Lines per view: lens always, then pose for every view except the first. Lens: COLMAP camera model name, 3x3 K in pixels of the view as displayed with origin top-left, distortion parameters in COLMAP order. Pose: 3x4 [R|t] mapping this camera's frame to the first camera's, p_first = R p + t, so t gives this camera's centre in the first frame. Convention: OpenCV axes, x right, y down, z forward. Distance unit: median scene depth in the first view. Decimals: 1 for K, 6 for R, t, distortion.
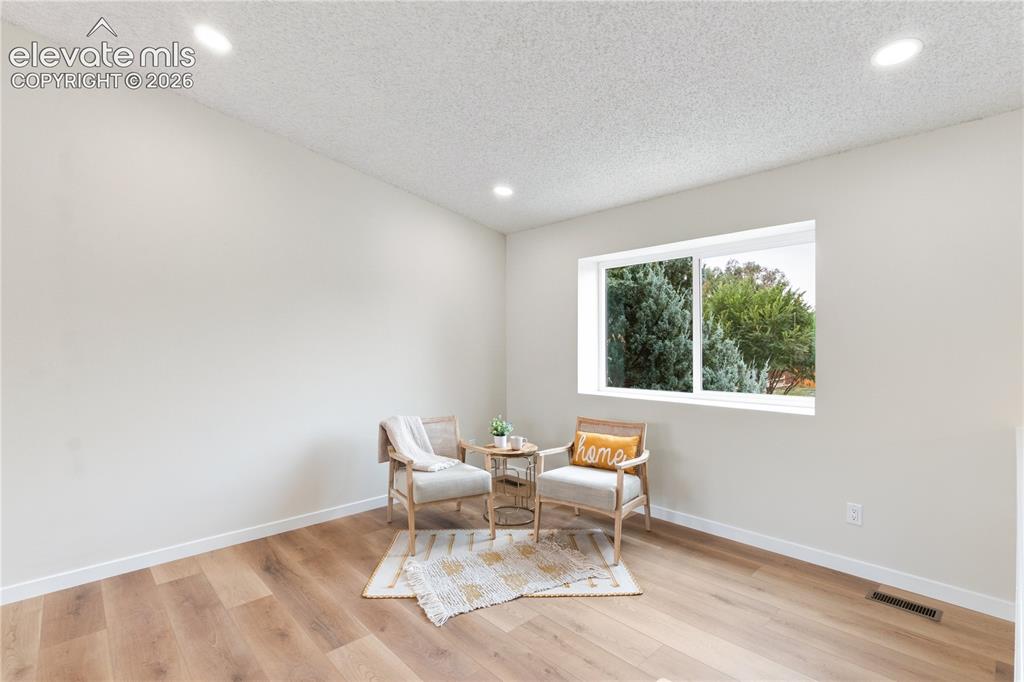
lens RADIAL K [[479.9, 0, 515.4], [0, 479.9, 337.4], [0, 0, 1]] dist [0.001721, -0.000367]
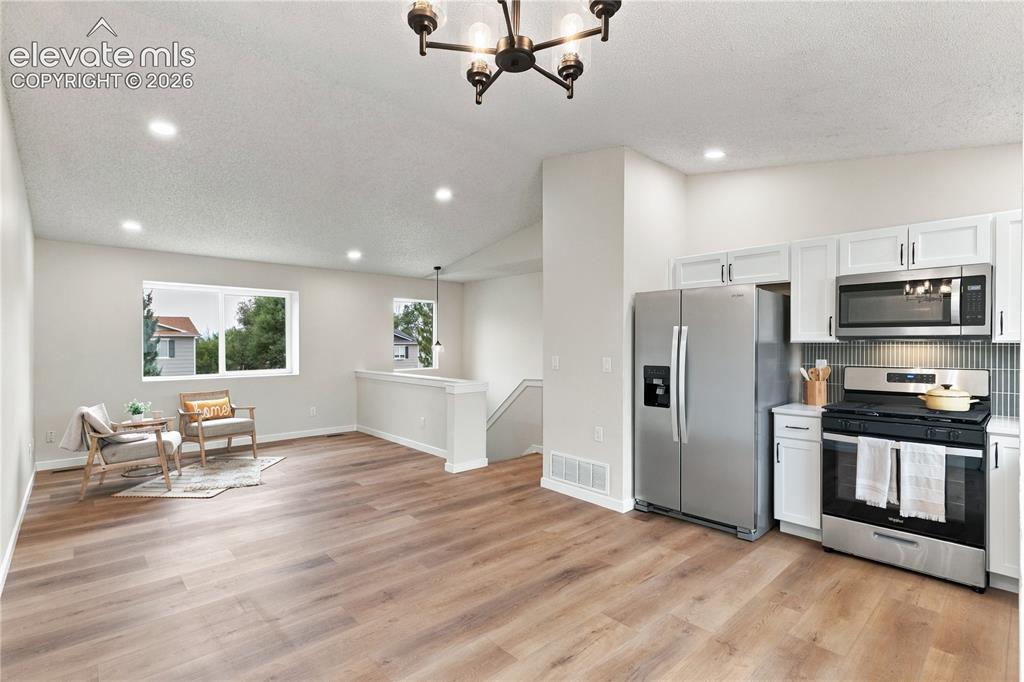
lens RADIAL K [[481.0, 0, 489.4], [0, 481.0, 341.9], [0, 0, 1]] dist [-0.000337, -0.000253]
pose [[0.028346, 0.009921, 0.999549, -1.449687], [-0.011044, 0.999893, -0.009611, 0.012992], [-0.999537, -0.010767, 0.028453, 0.009905]]
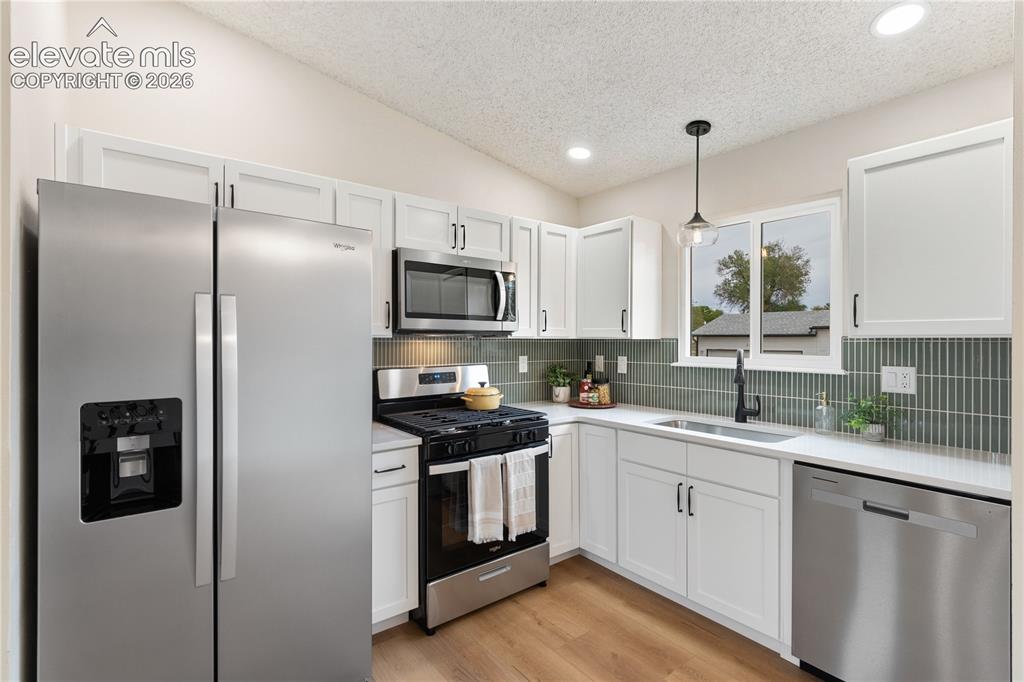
lens RADIAL K [[479.9, 0, 515.4], [0, 479.9, 337.4], [0, 0, 1]] dist [0.001721, -0.000367]
pose [[-0.996338, 0.006806, 0.085226, -0.670744], [0.005490, 0.999862, -0.015665, 0.009110], [-0.085321, -0.015140, -0.996239, 0.025995]]
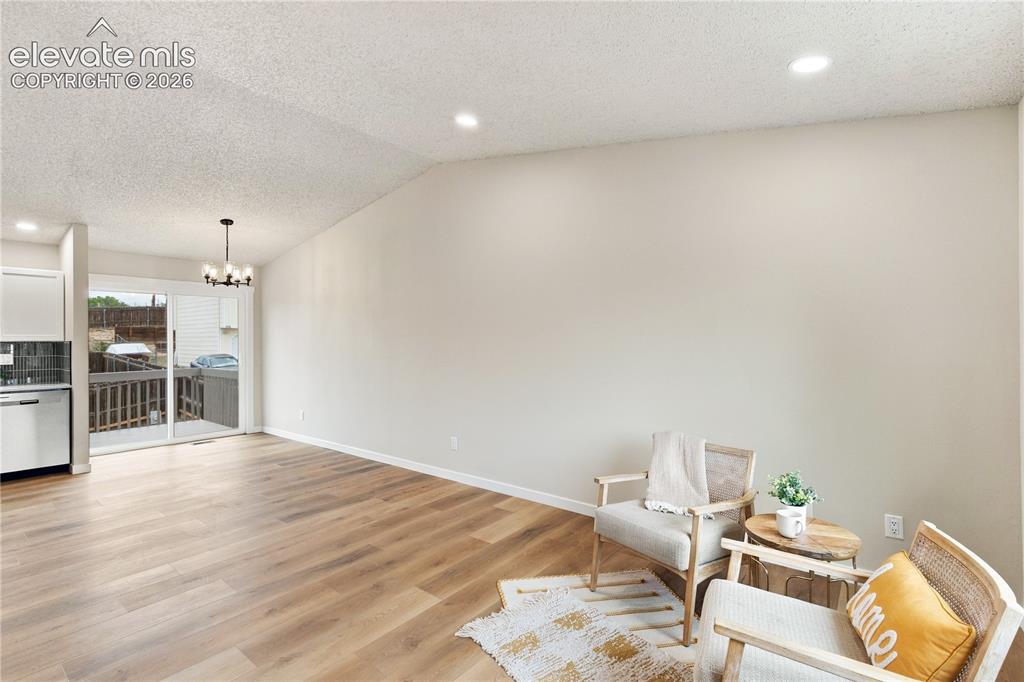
lens RADIAL K [[481.0, 0, 489.4], [0, 481.0, 341.9], [0, 0, 1]] dist [-0.000337, -0.000253]
pose [[0.132466, 0.013167, -0.991100, 0.536484], [0.008635, 0.999858, 0.014438, 0.001067], [0.991150, -0.010470, 0.132334, 0.637381]]
